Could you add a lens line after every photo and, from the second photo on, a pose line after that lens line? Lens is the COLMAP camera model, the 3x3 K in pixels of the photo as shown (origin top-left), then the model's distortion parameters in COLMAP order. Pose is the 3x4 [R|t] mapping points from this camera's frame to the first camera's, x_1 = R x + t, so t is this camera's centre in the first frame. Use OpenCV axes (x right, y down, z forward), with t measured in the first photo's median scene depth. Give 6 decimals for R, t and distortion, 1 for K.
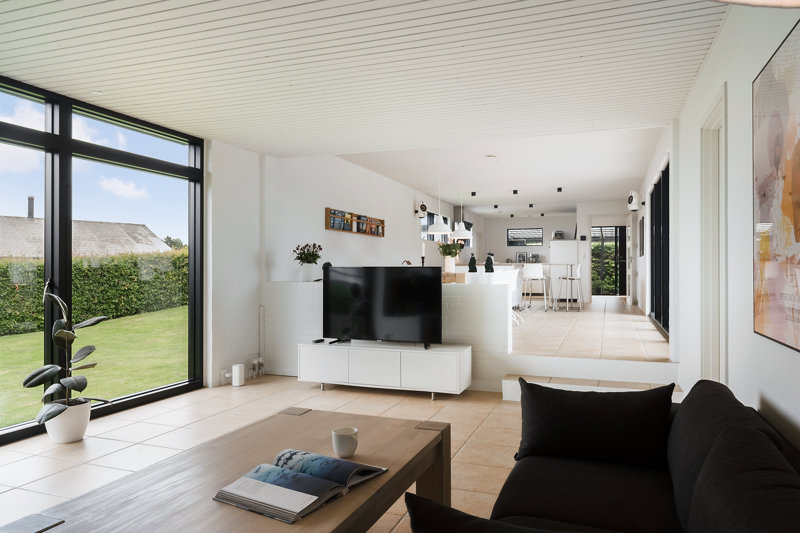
lens RADIAL K [[555.0, 0, 398.5], [0, 555.0, 264.9], [0, 0, 1]] dist [-0.010531, -0.002534]
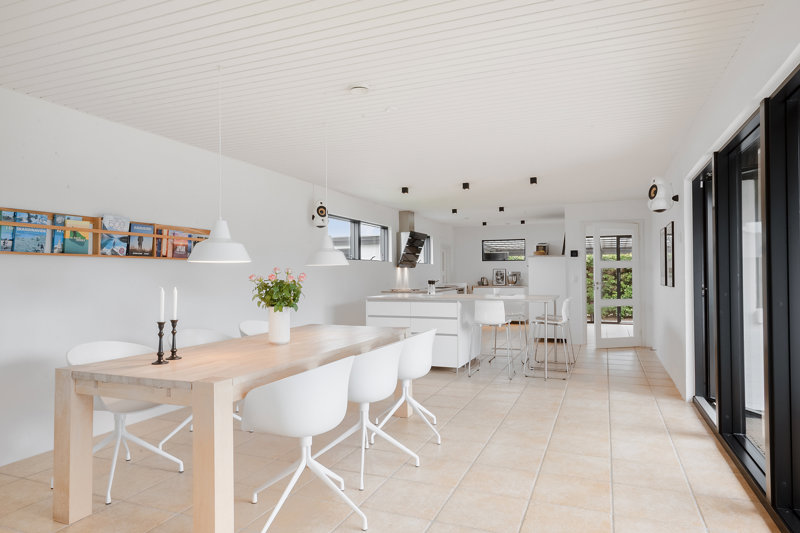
lens RADIAL K [[505.4, 0, 400.6], [0, 505.4, 269.4], [0, 0, 1]] dist [0.006967, 0.001662]
pose [[0.999740, -0.006340, -0.021911, 0.120596], [0.006283, 0.999977, -0.002657, -0.027054], [0.021927, 0.002519, 0.999756, 0.336151]]
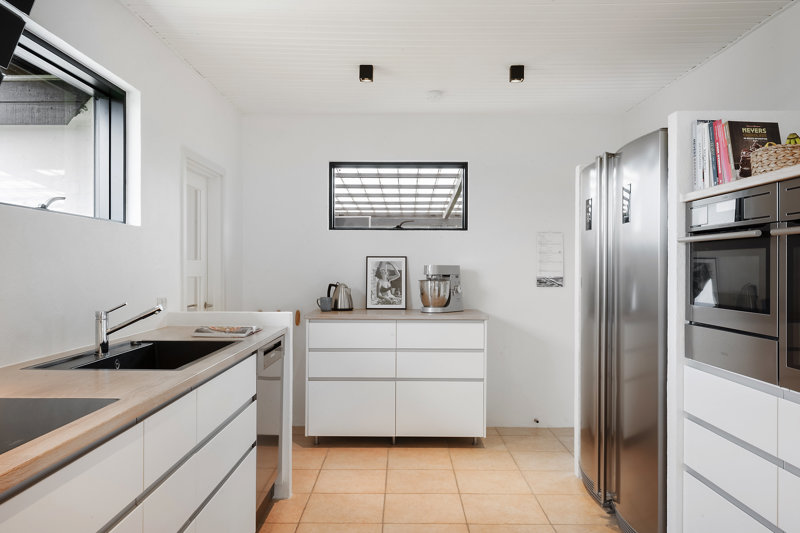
lens RADIAL K [[639.6, 0, 399.1], [0, 639.6, 266.2], [0, 0, 1]] dist [-0.004940, -0.000440]
pose [[0.939334, 0.010167, 0.342852, 0.166039], [-0.012490, 0.999912, 0.004566, -0.025313], [-0.342775, -0.008571, 0.939378, 0.936550]]
